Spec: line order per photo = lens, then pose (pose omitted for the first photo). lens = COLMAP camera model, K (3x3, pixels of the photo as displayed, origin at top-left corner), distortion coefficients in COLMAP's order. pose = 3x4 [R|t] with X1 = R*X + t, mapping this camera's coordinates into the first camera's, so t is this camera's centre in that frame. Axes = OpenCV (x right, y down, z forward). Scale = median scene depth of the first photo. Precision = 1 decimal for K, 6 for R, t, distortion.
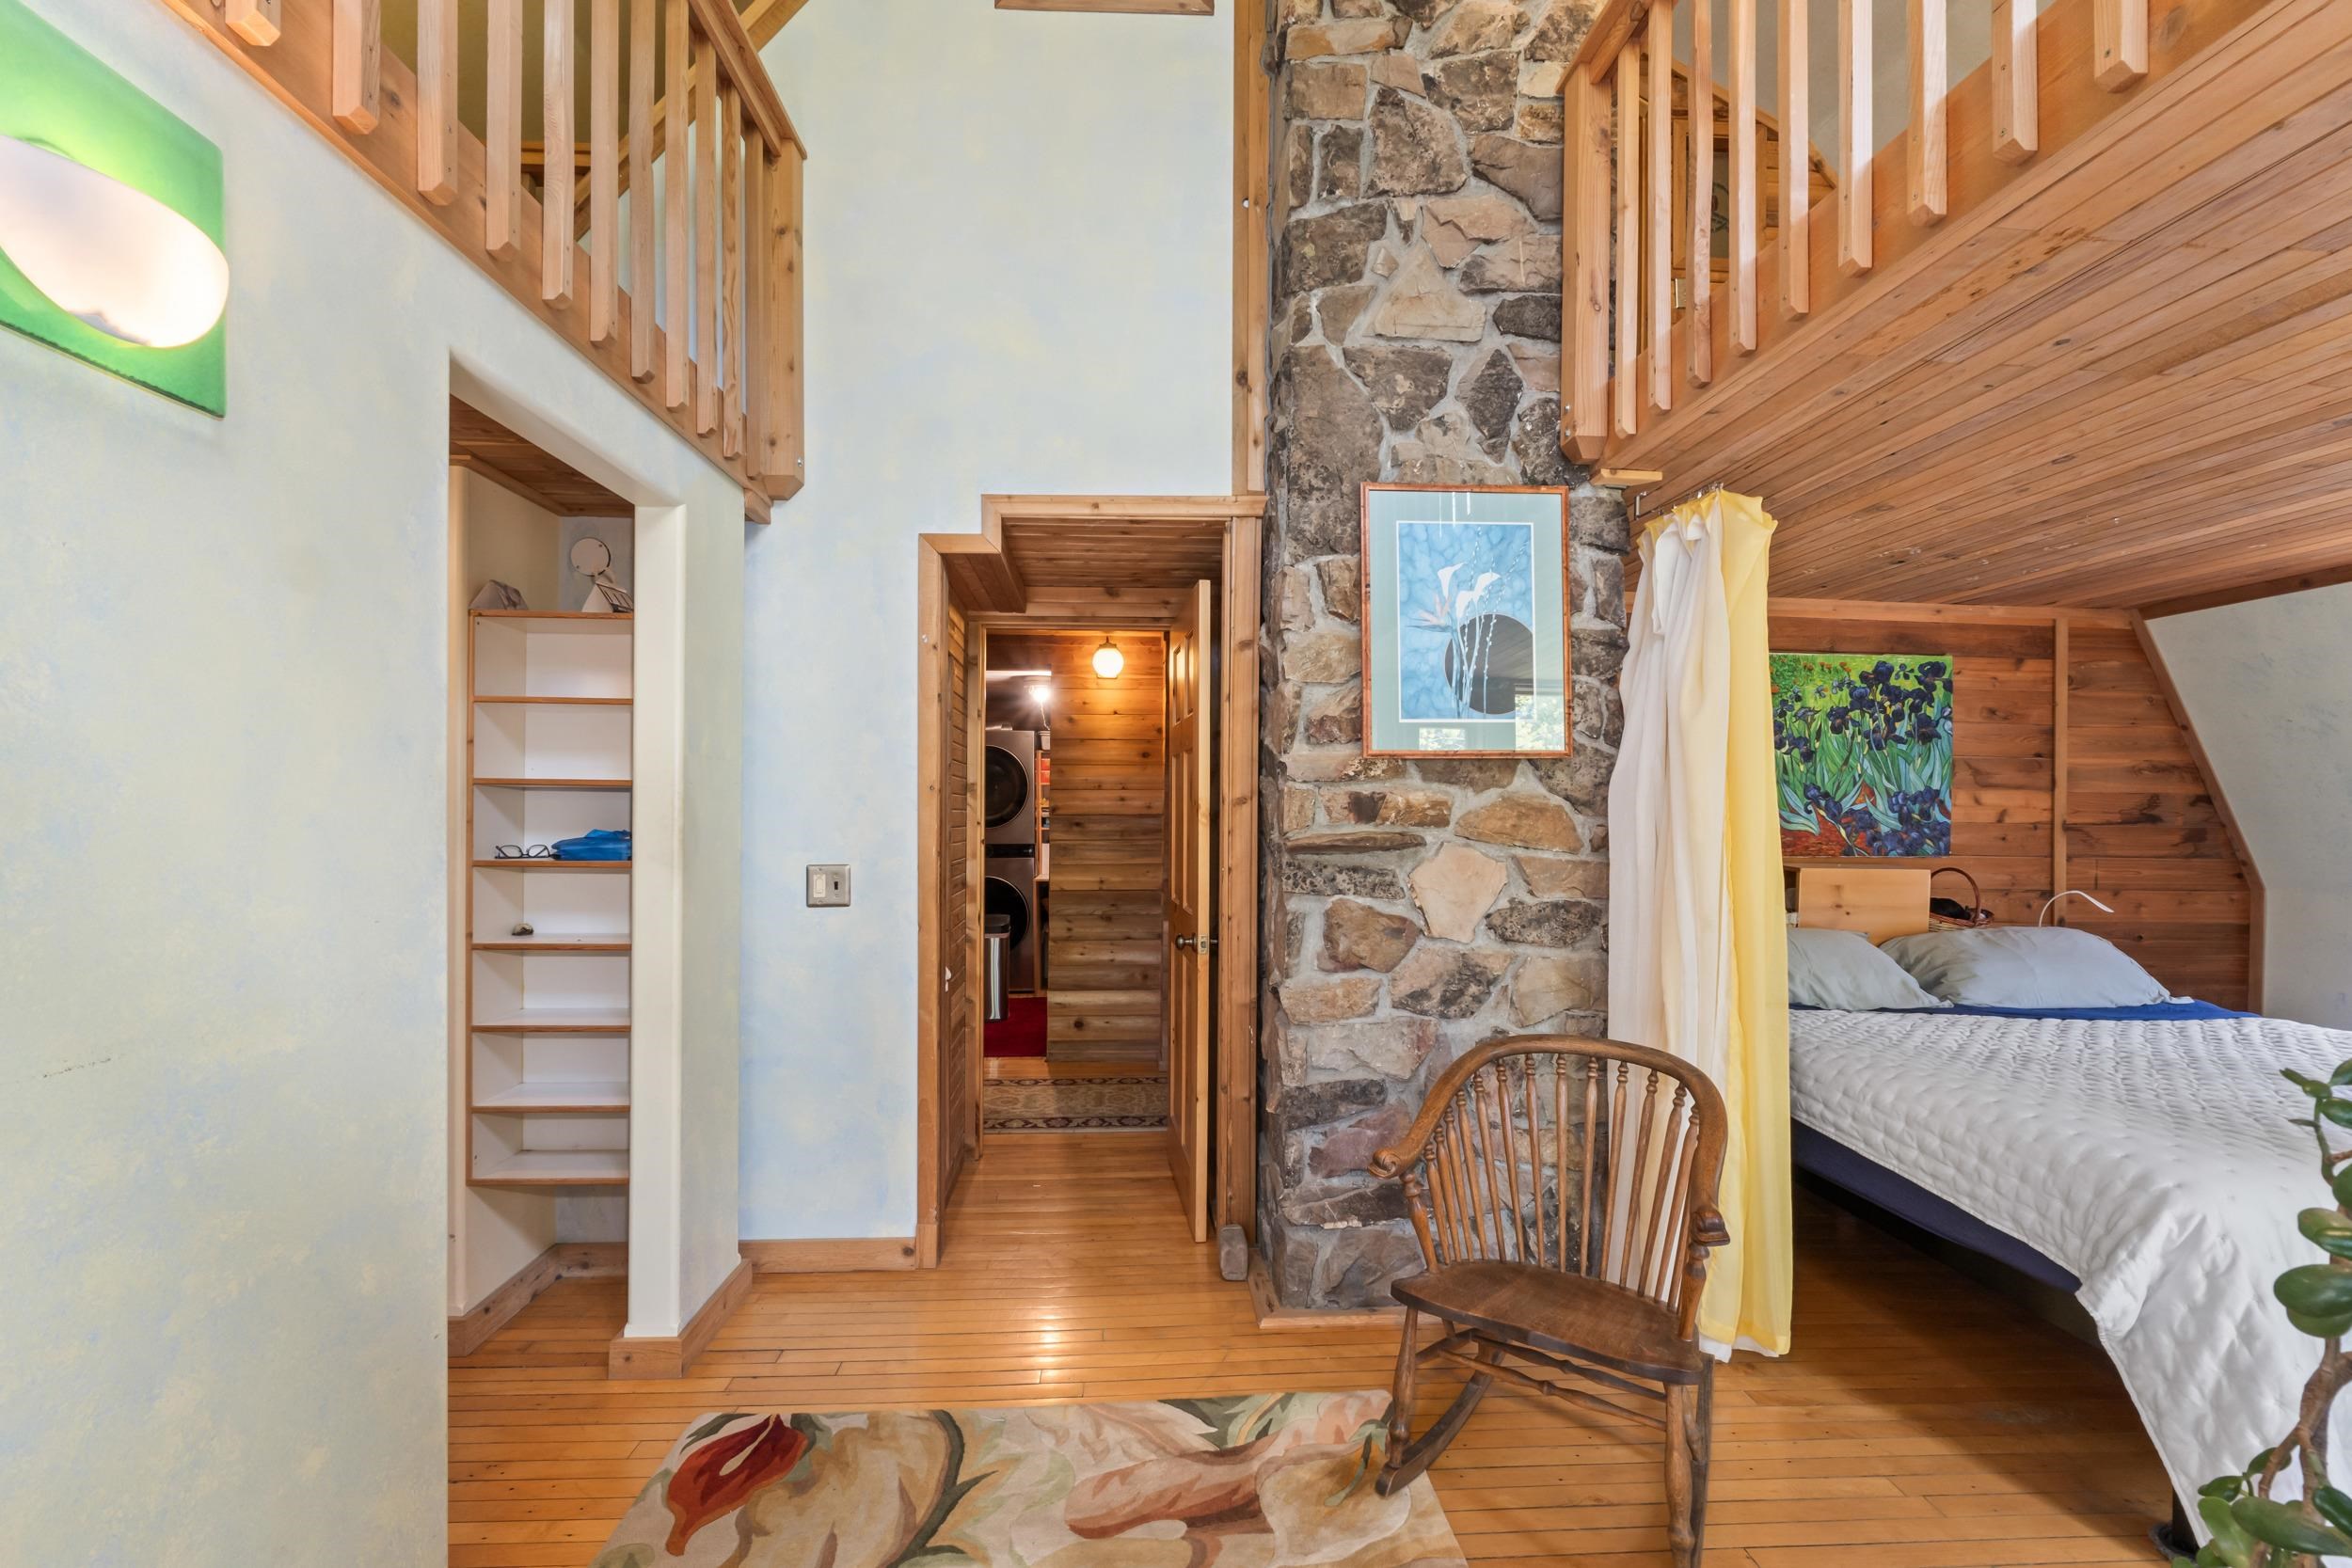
lens RADIAL K [[1001.4, 0, 1176.8], [0, 1001.4, 813.8], [0, 0, 1]] dist [-0.002648, -0.000798]
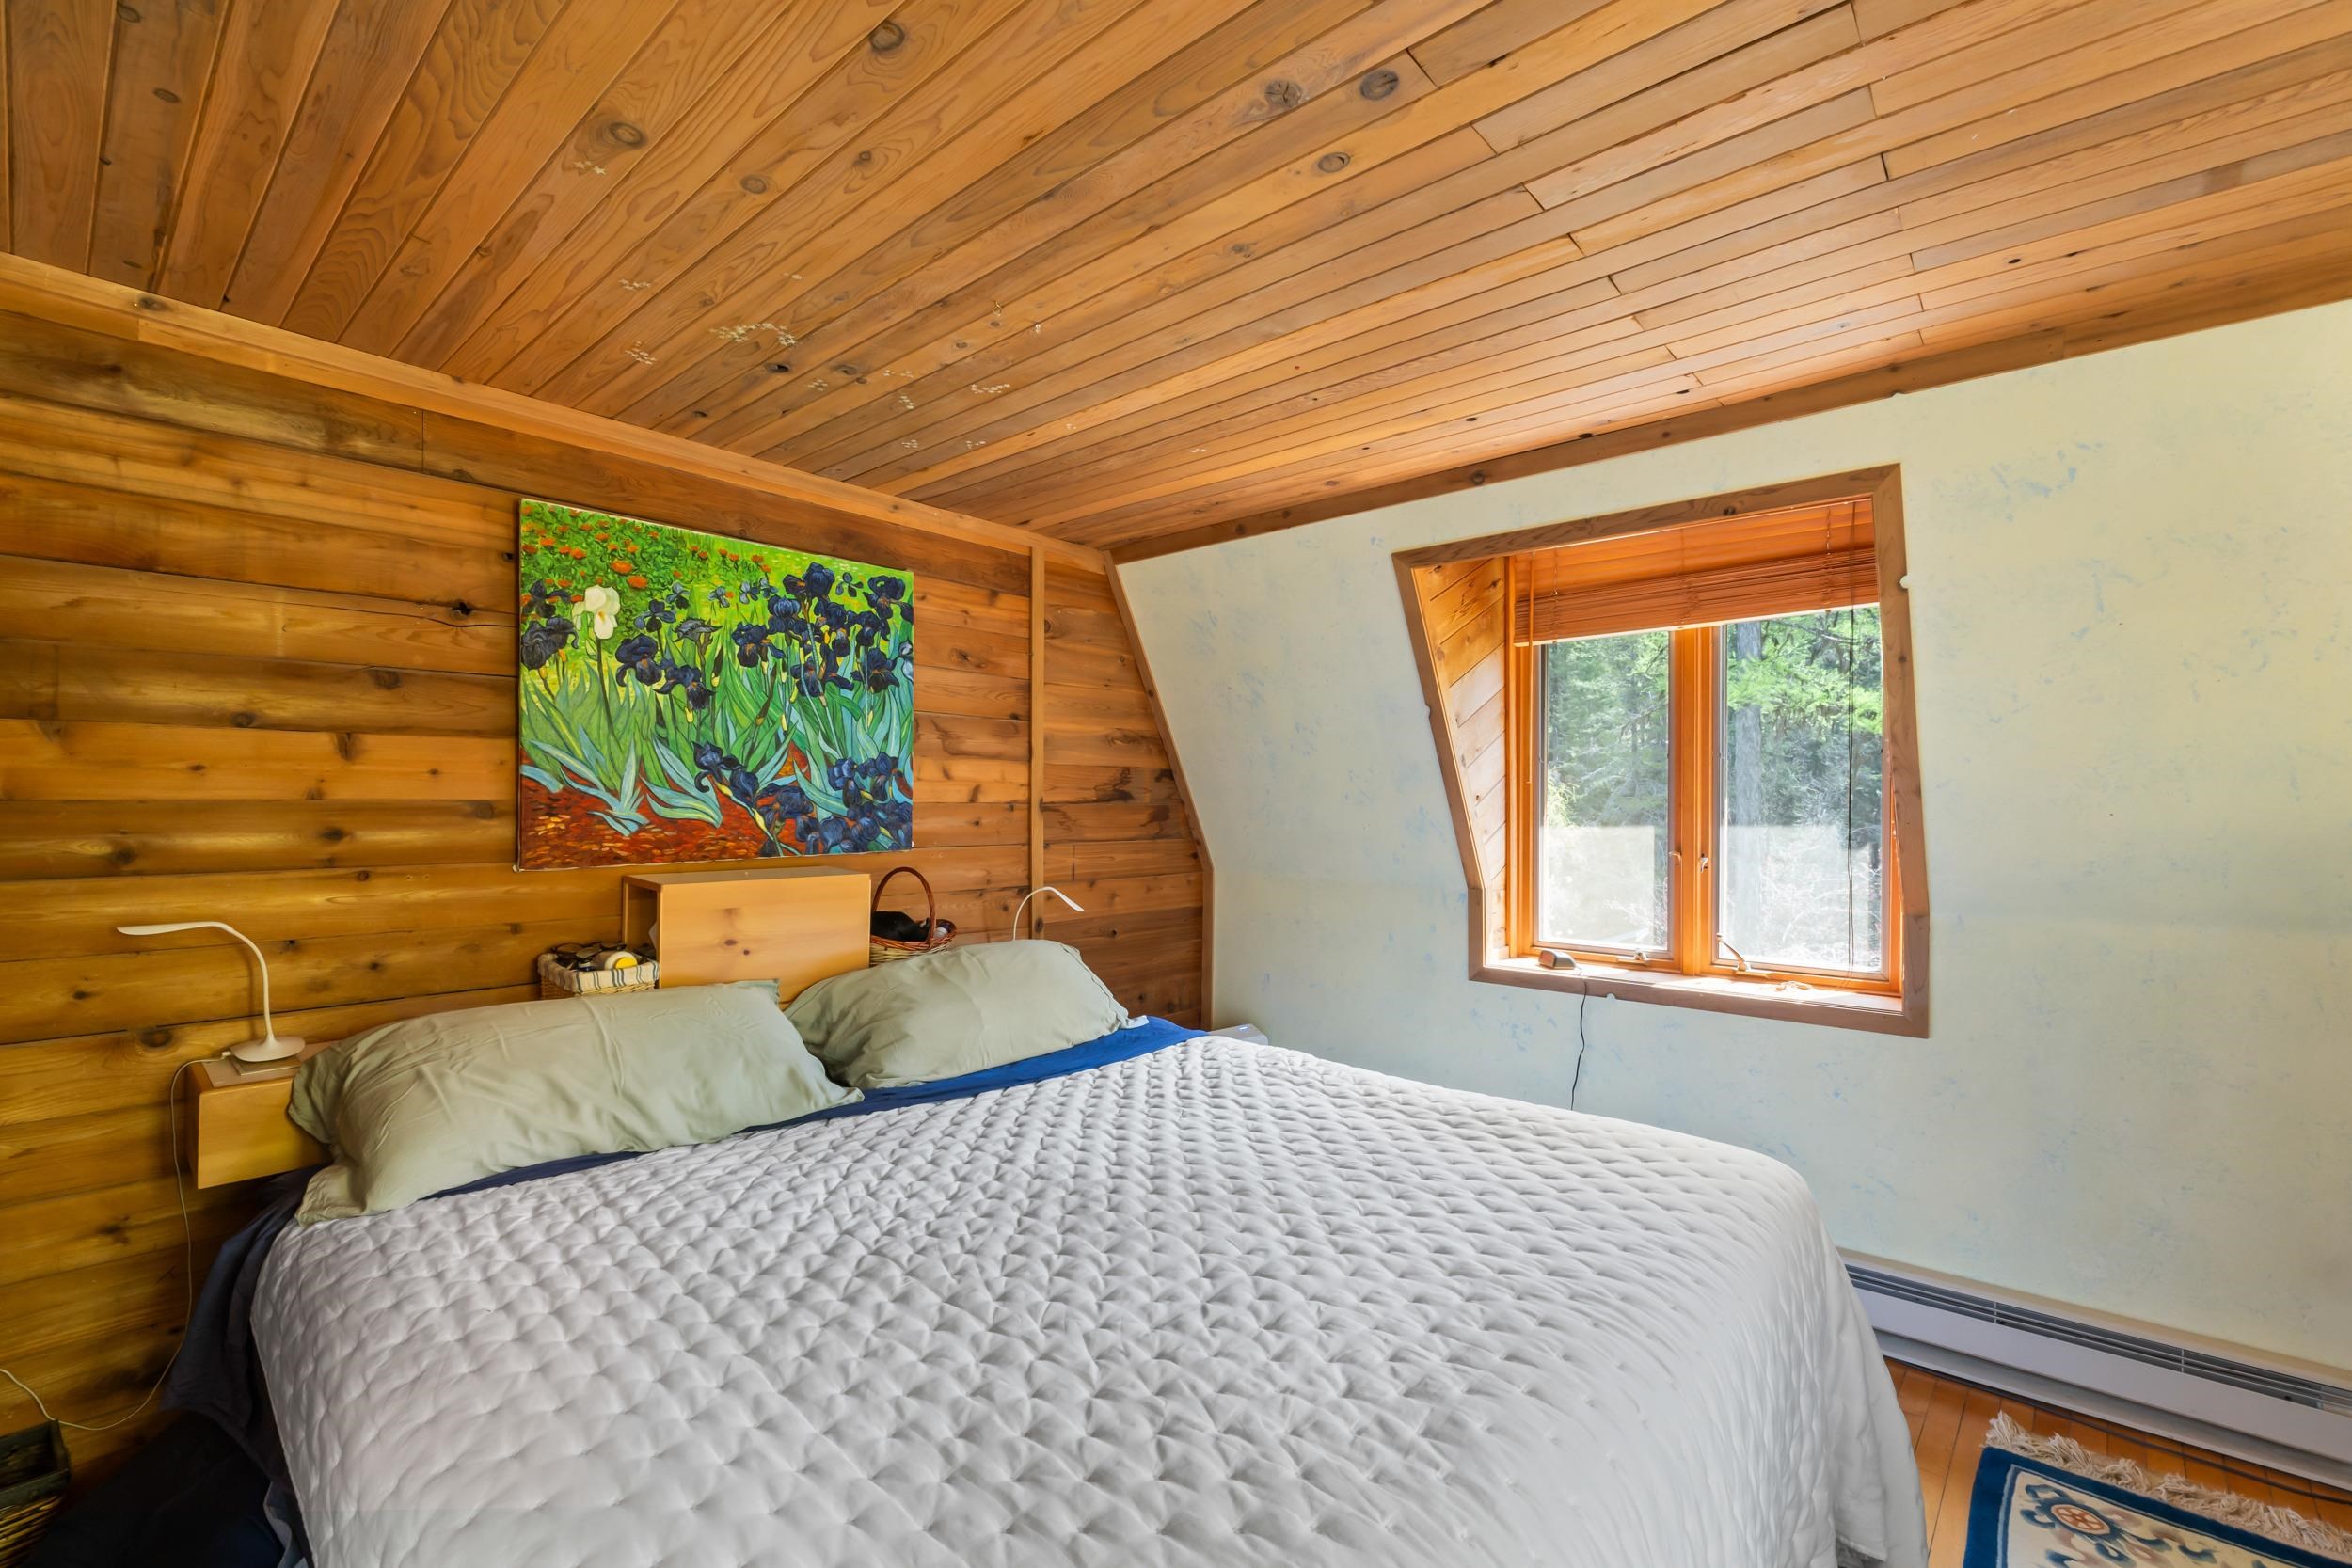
lens RADIAL K [[1020.7, 0, 1193.3], [0, 1020.7, 801.6], [0, 0, 1]] dist [-0.004035, -0.000878]
pose [[0.700653, -0.011152, 0.713415, 0.390802], [0.002366, 0.999909, 0.013308, -0.001628], [-0.713498, -0.007636, 0.700616, 0.338018]]
